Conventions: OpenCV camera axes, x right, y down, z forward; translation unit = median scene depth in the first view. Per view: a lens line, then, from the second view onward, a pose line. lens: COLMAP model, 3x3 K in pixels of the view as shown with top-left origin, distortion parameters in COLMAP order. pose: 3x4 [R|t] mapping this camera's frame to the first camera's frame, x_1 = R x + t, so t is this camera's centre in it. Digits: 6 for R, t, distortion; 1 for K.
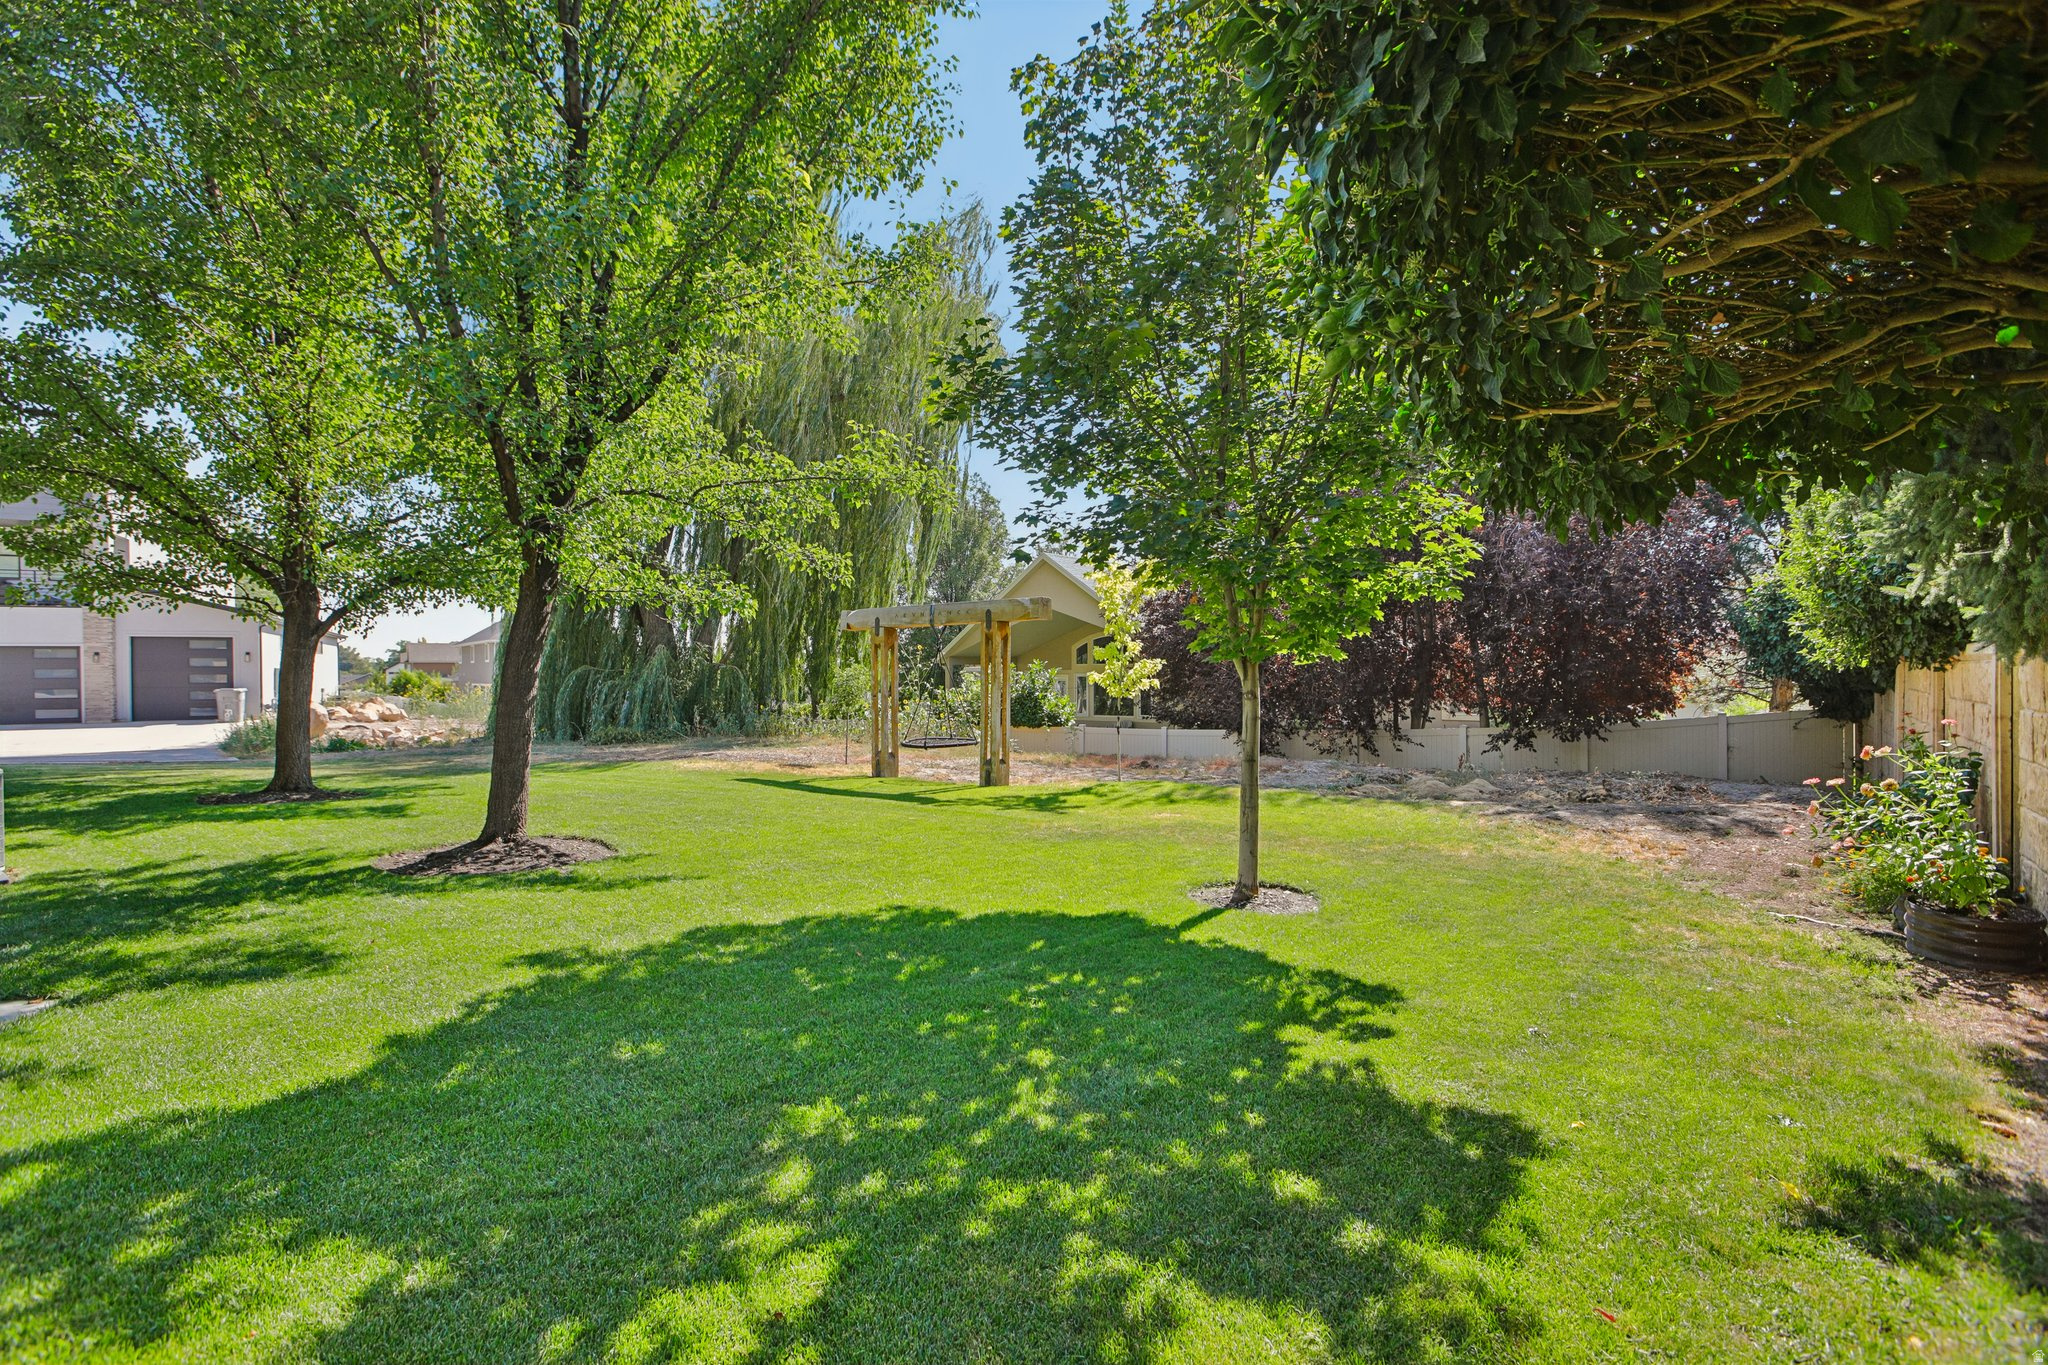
lens RADIAL K [[947.0, 0, 1018.6], [0, 947.0, 674.6], [0, 0, 1]] dist [-0.070512, 0.023787]
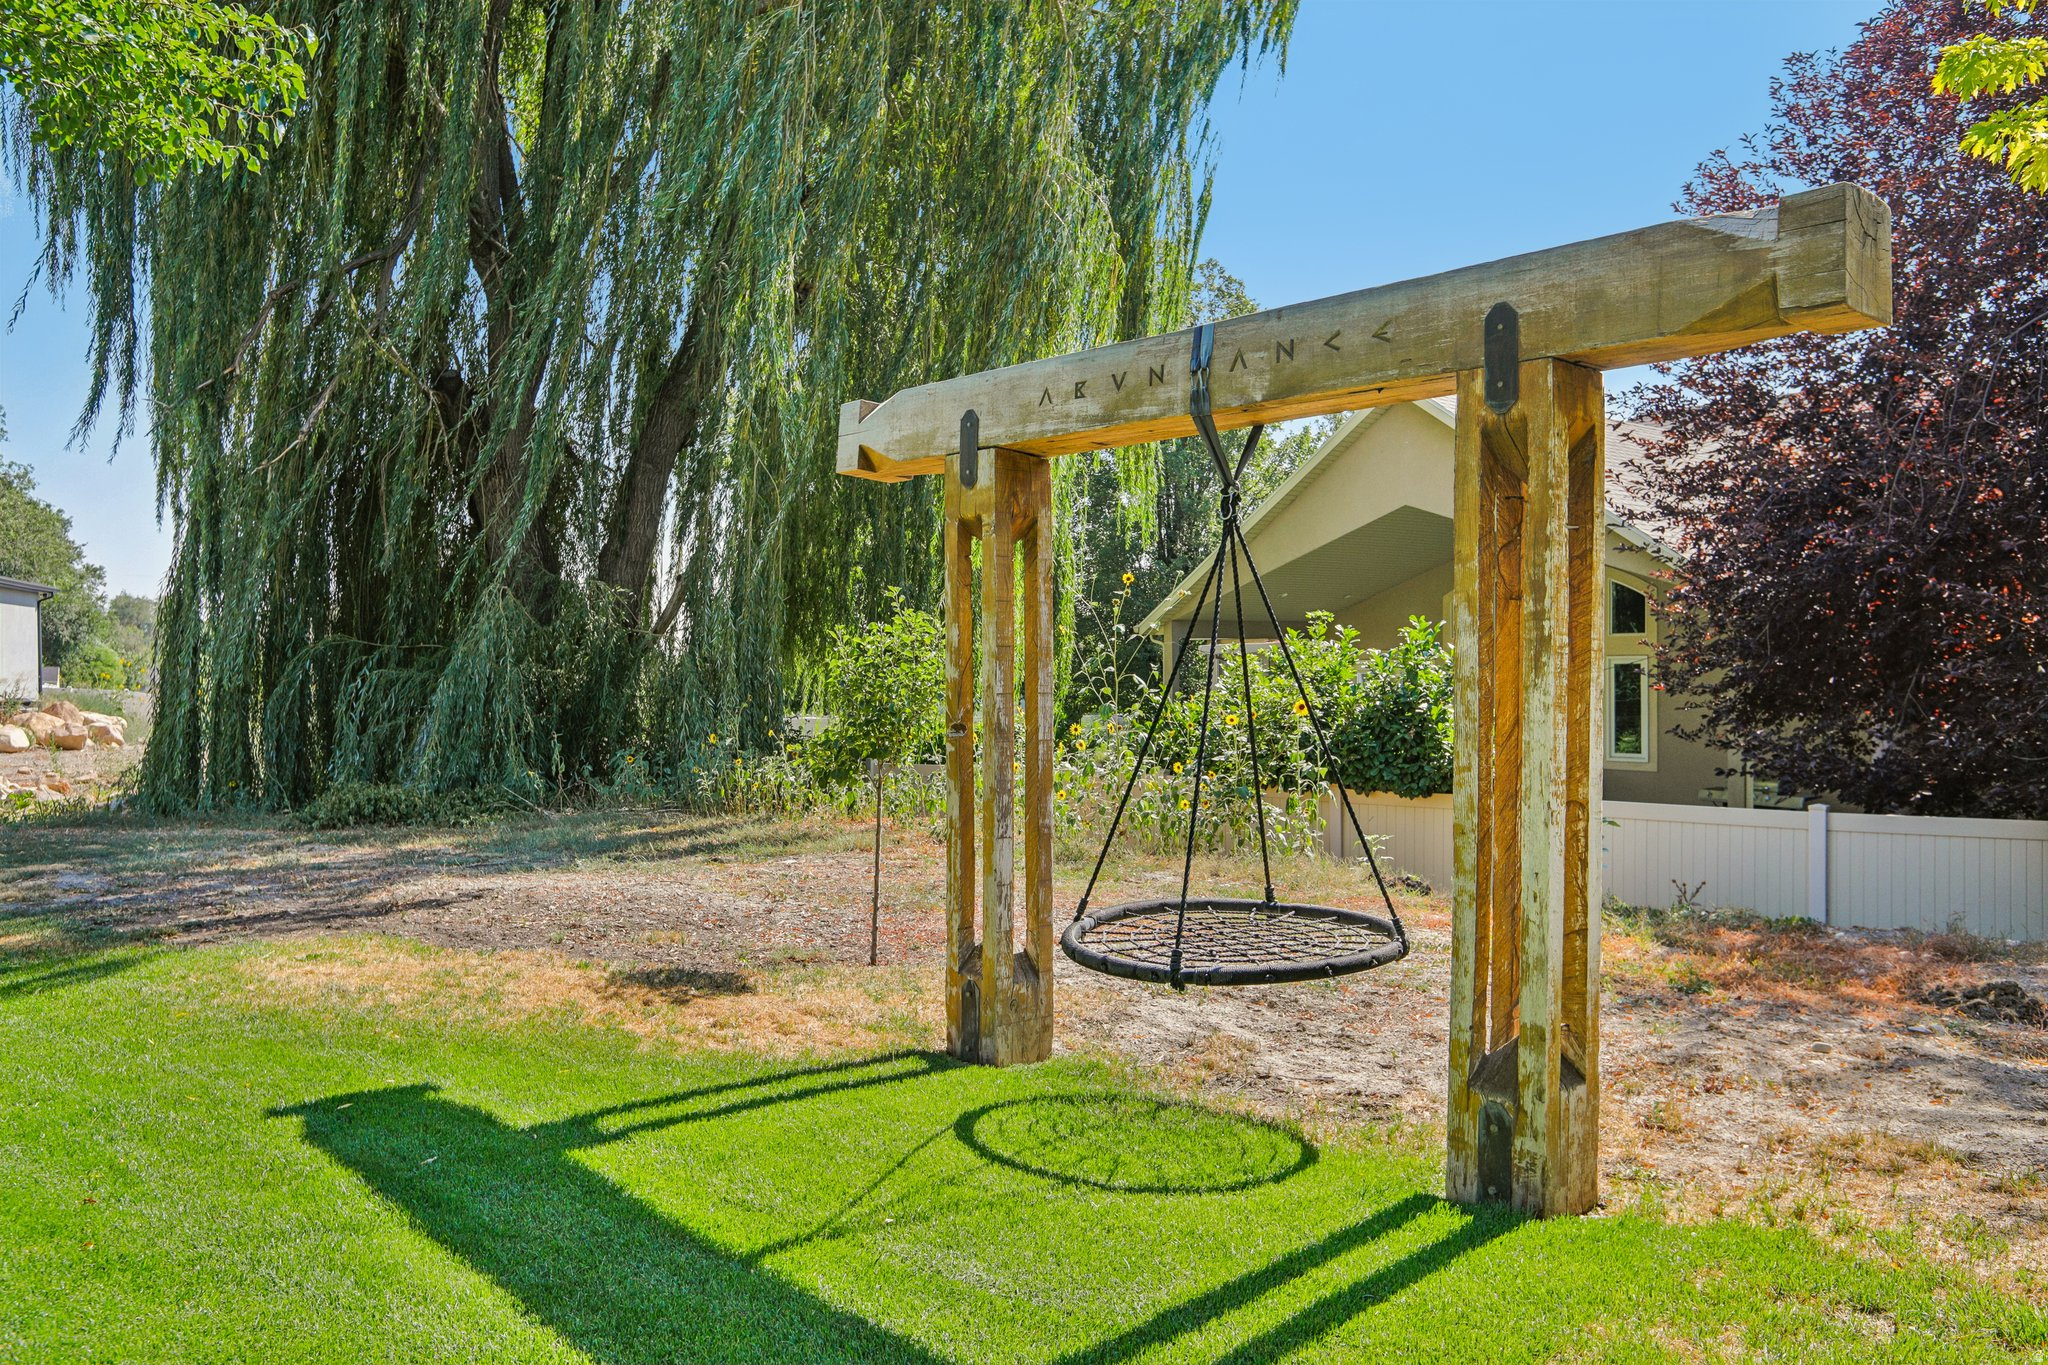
lens RADIAL K [[947.0, 0, 1018.6], [0, 947.0, 674.6], [0, 0, 1]] dist [-0.070512, 0.023787]
pose [[0.985367, 0.000537, -0.170444, -0.080217], [0.000067, 0.999994, 0.003543, 0.006478], [0.170445, -0.003503, 0.985361, 0.644850]]
